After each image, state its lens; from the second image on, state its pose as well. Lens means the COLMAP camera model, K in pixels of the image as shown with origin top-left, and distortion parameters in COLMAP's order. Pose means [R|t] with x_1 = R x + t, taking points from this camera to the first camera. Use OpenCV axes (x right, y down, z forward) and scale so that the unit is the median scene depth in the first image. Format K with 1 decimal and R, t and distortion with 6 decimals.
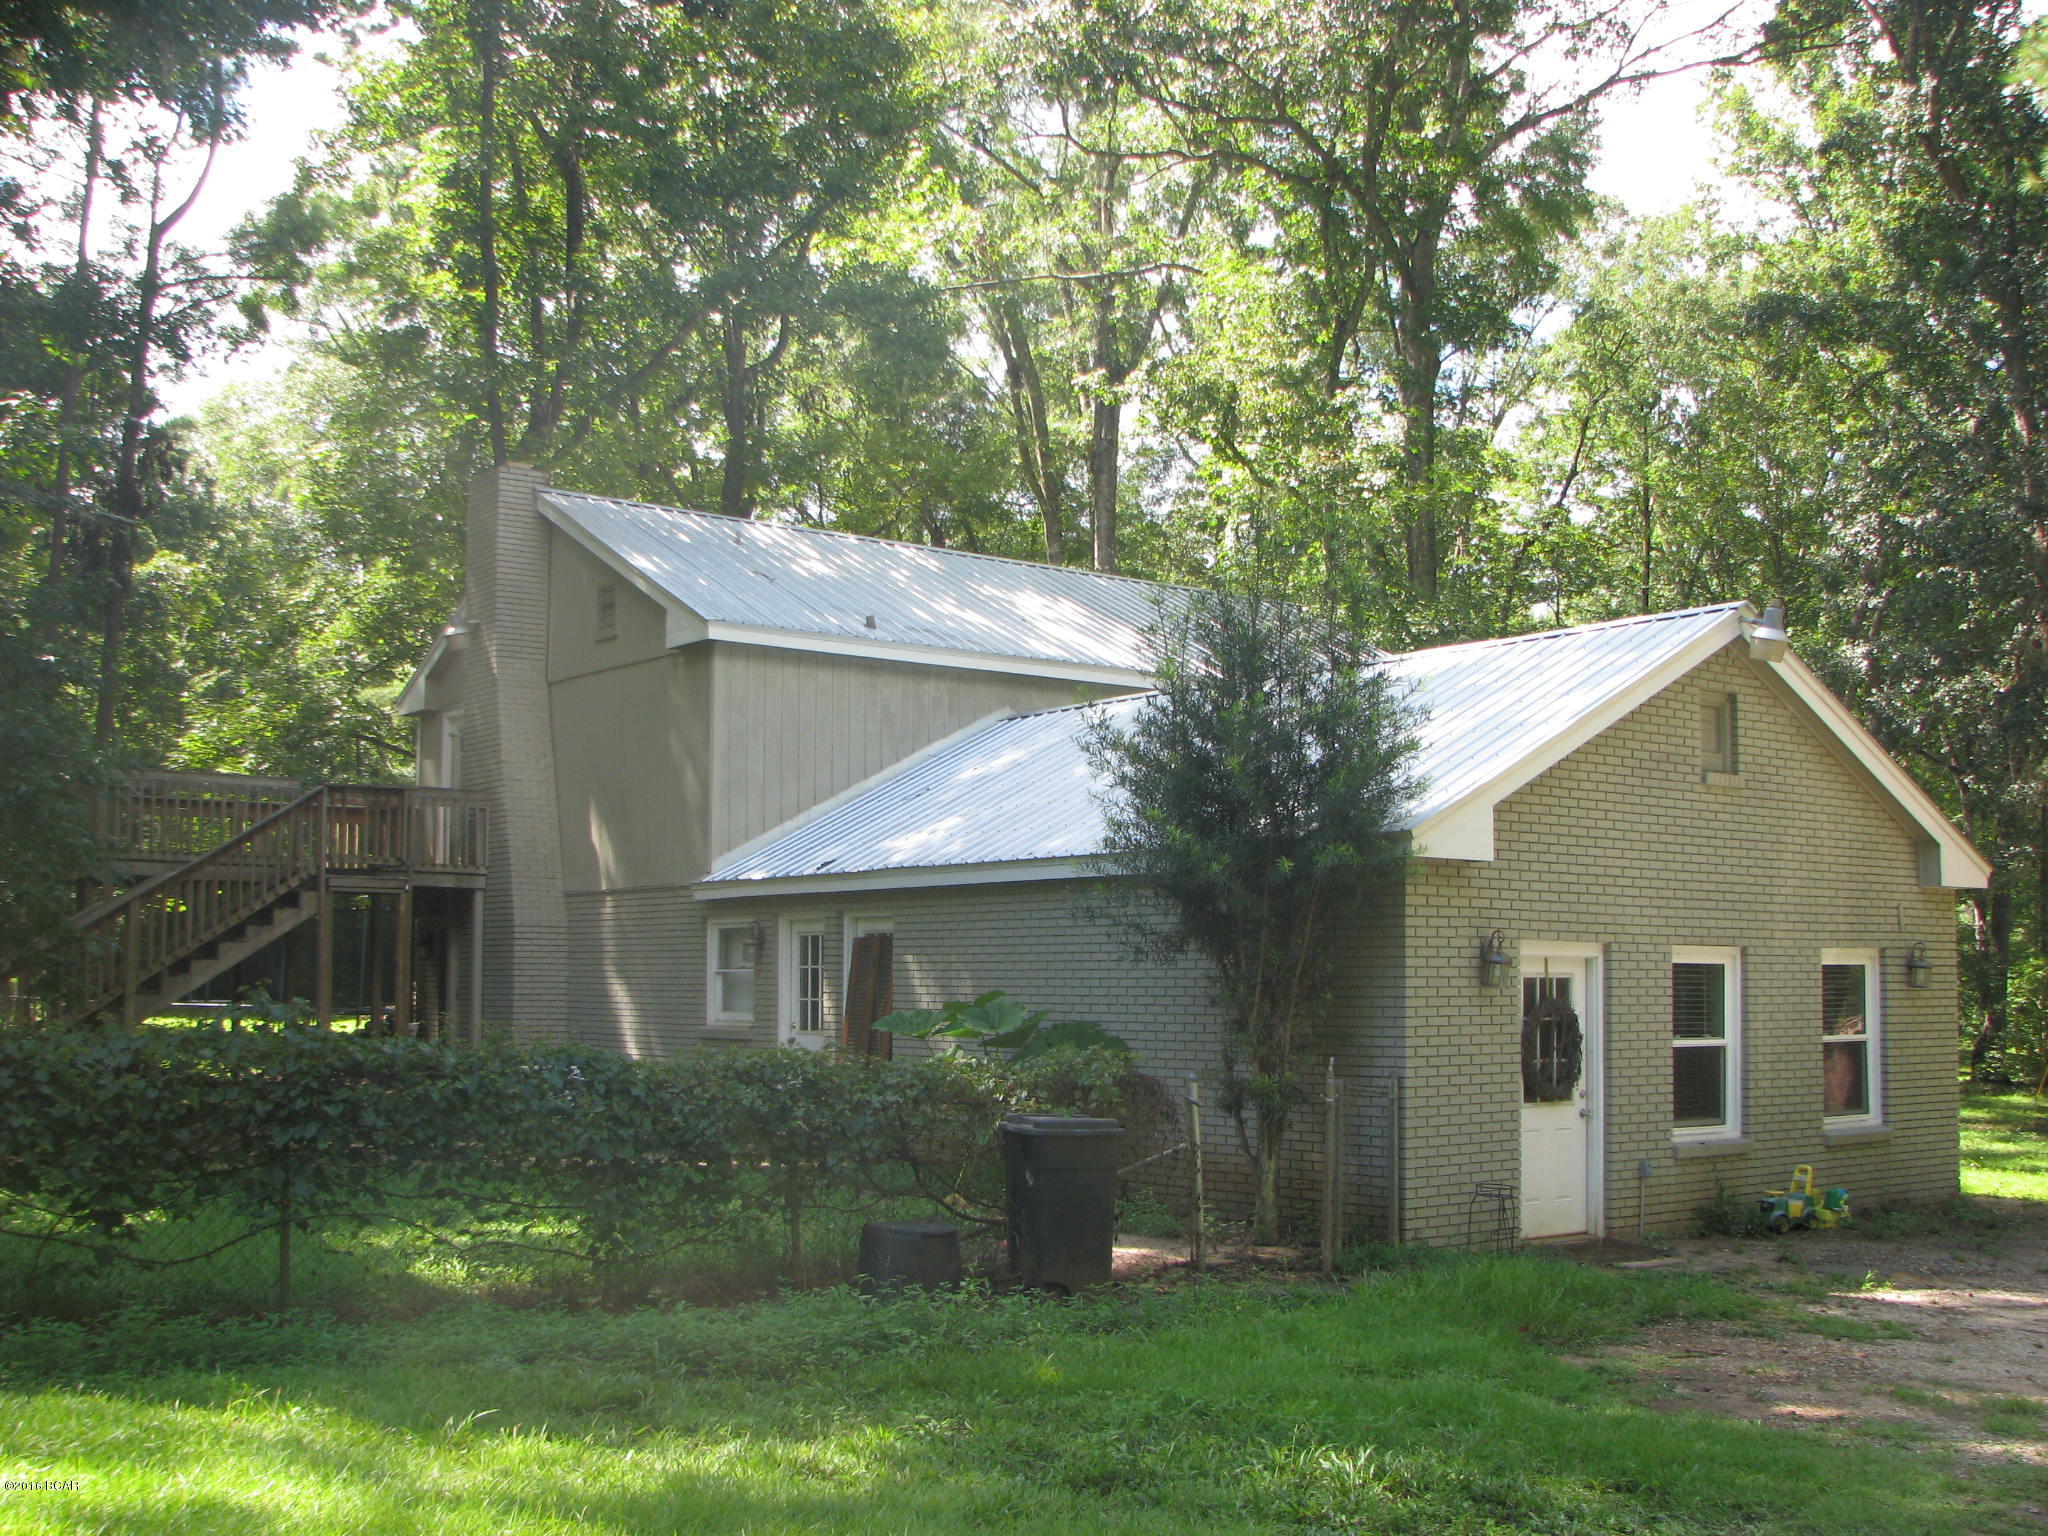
lens RADIAL K [[2203.6, 0, 1009.0], [0, 2203.6, 771.5], [0, 0, 1]] dist [-0.123038, 0.000000]
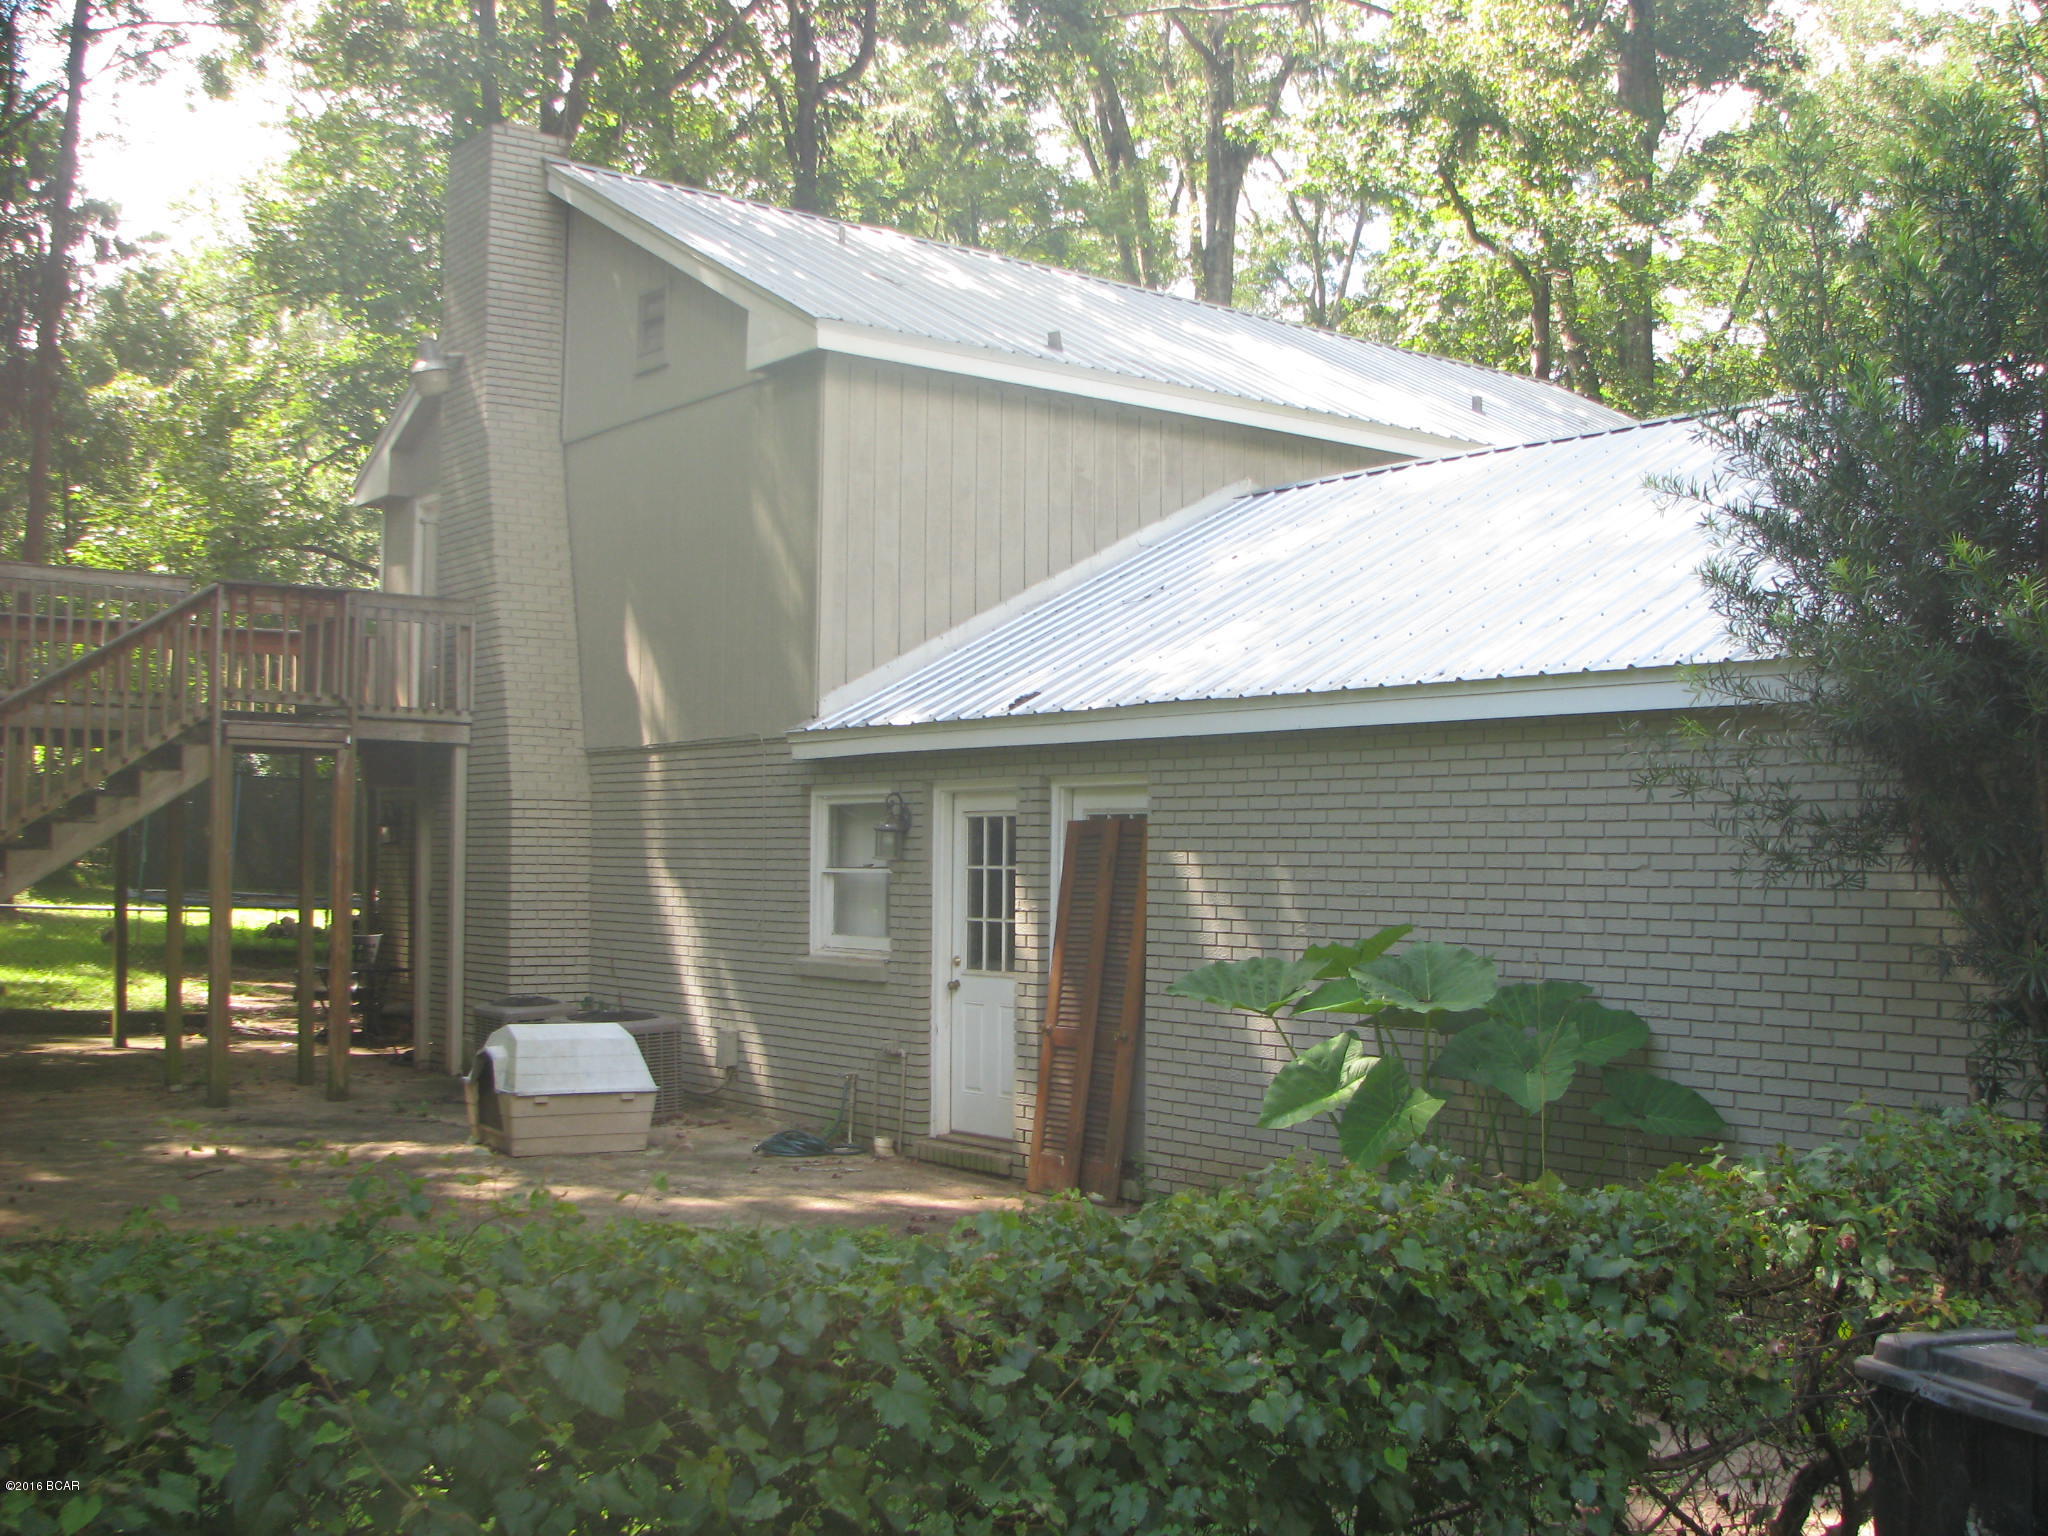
lens RADIAL K [[2203.6, 0, 1024.5], [0, 2203.6, 780.1], [0, 0, 1]] dist [-0.123038, 0.000000]
pose [[0.999969, 0.007887, 0.000492, -0.072804], [-0.007902, 0.998203, 0.059393, 0.024727], [-0.000023, -0.059395, 0.998235, 0.345670]]
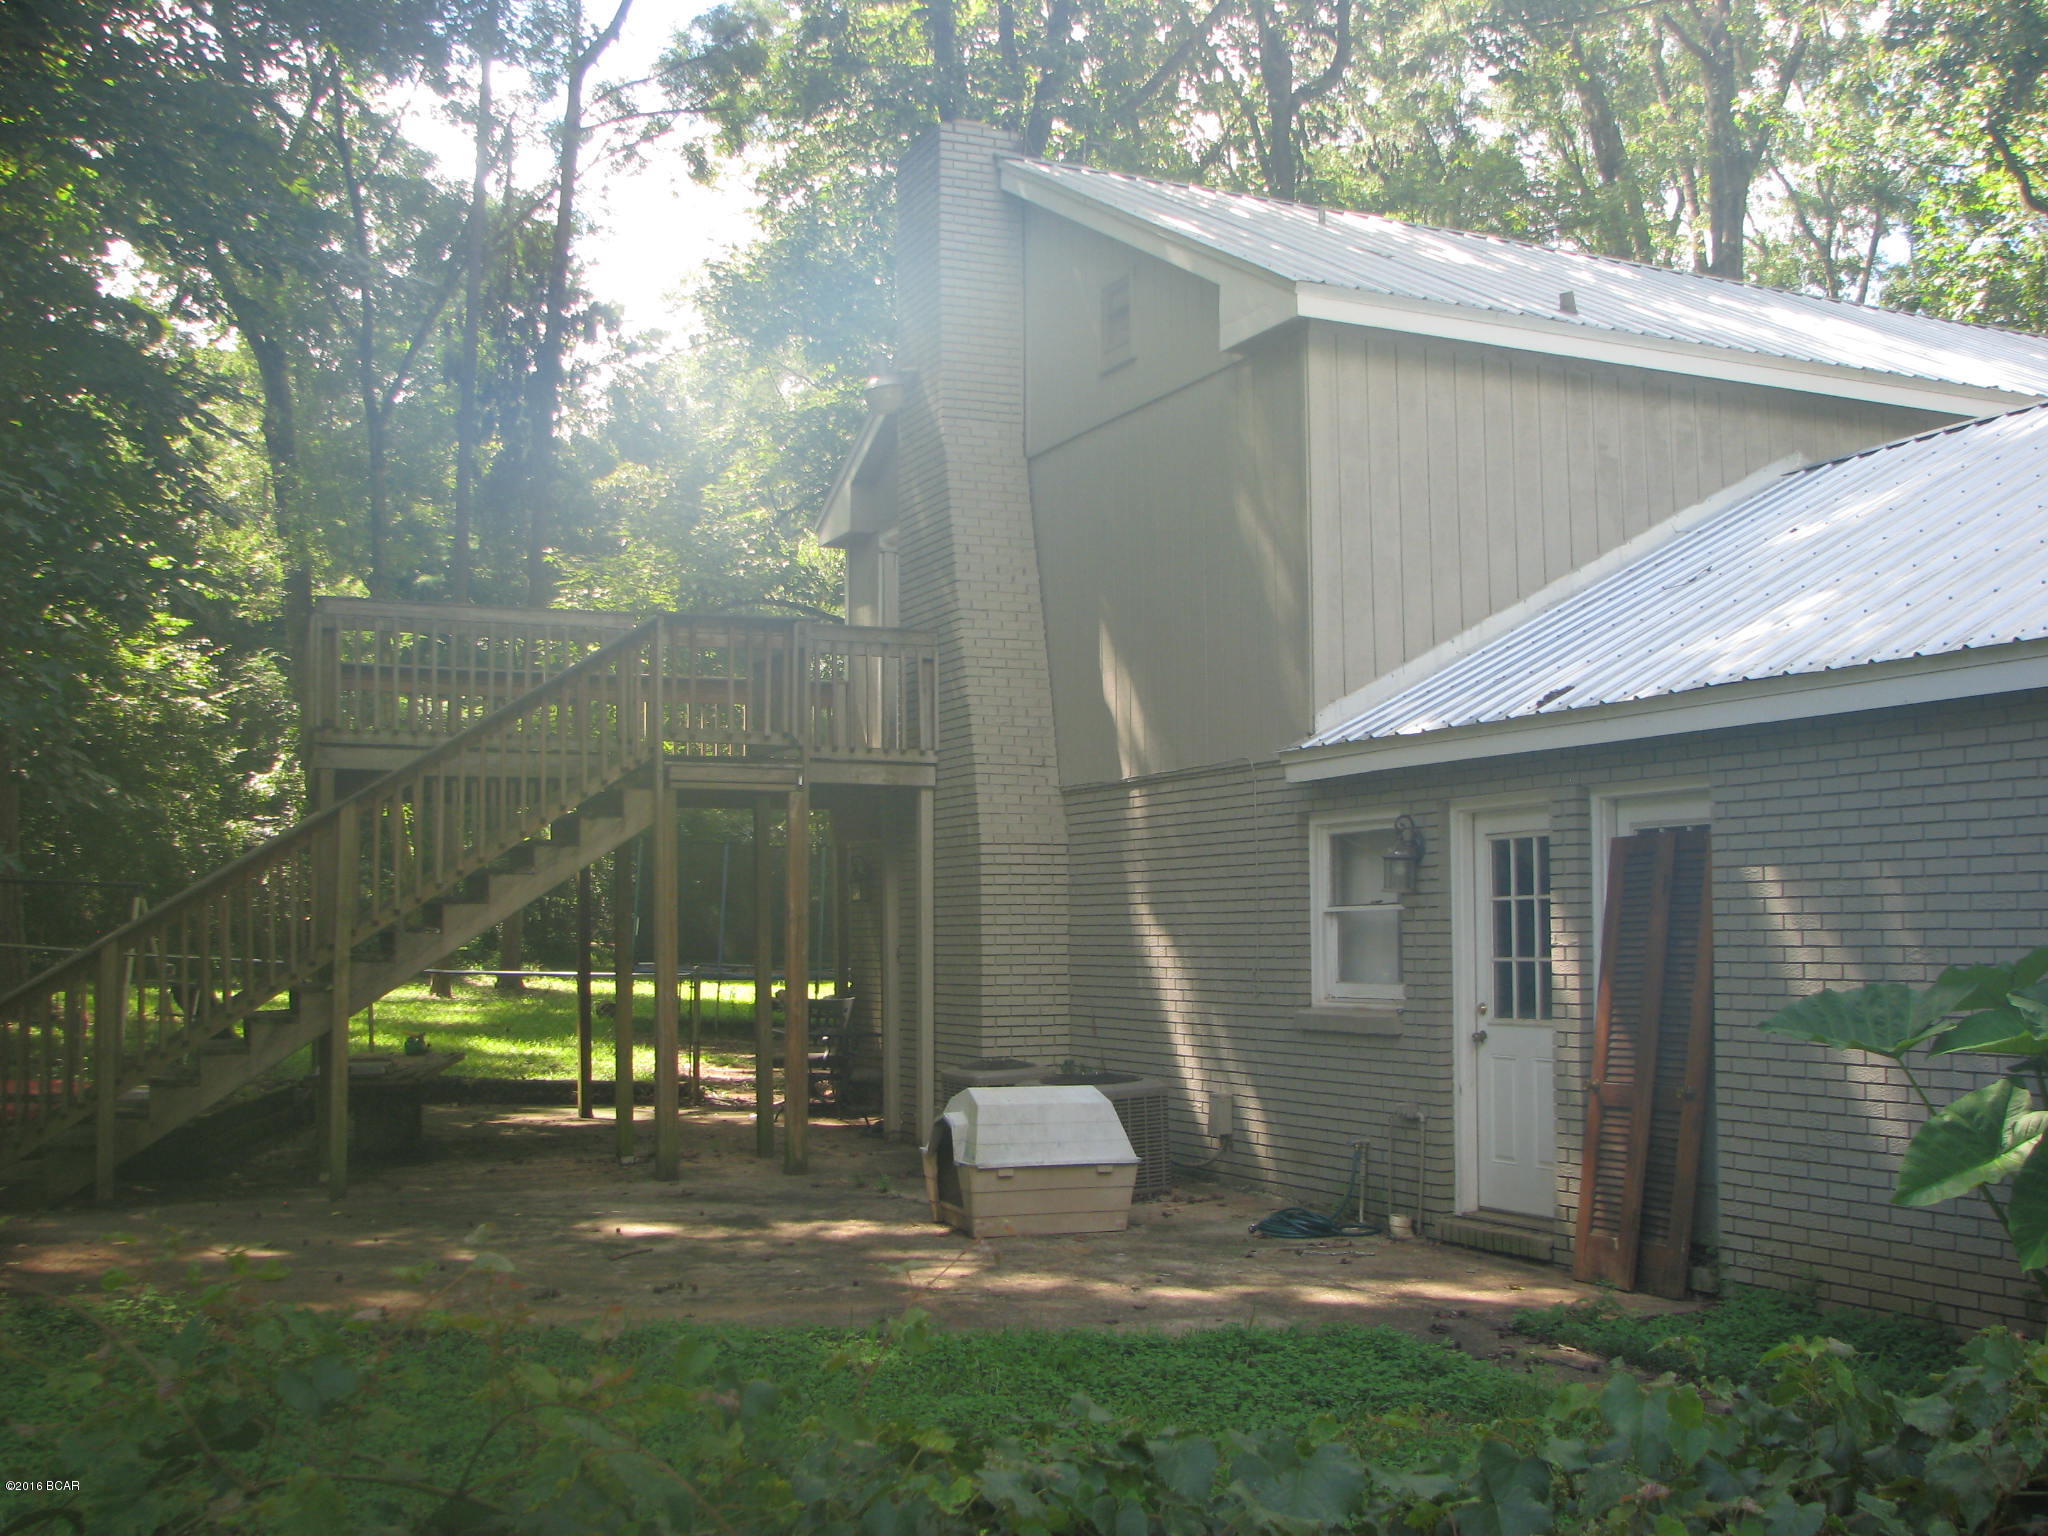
lens RADIAL K [[2203.6, 0, 1040.7], [0, 2203.6, 784.0], [0, 0, 1]] dist [-0.123038, 0.000000]
pose [[0.975512, -0.023702, -0.218666, -0.077843], [0.029900, 0.999238, 0.025081, 0.040636], [0.217905, -0.031005, 0.975477, 0.419311]]
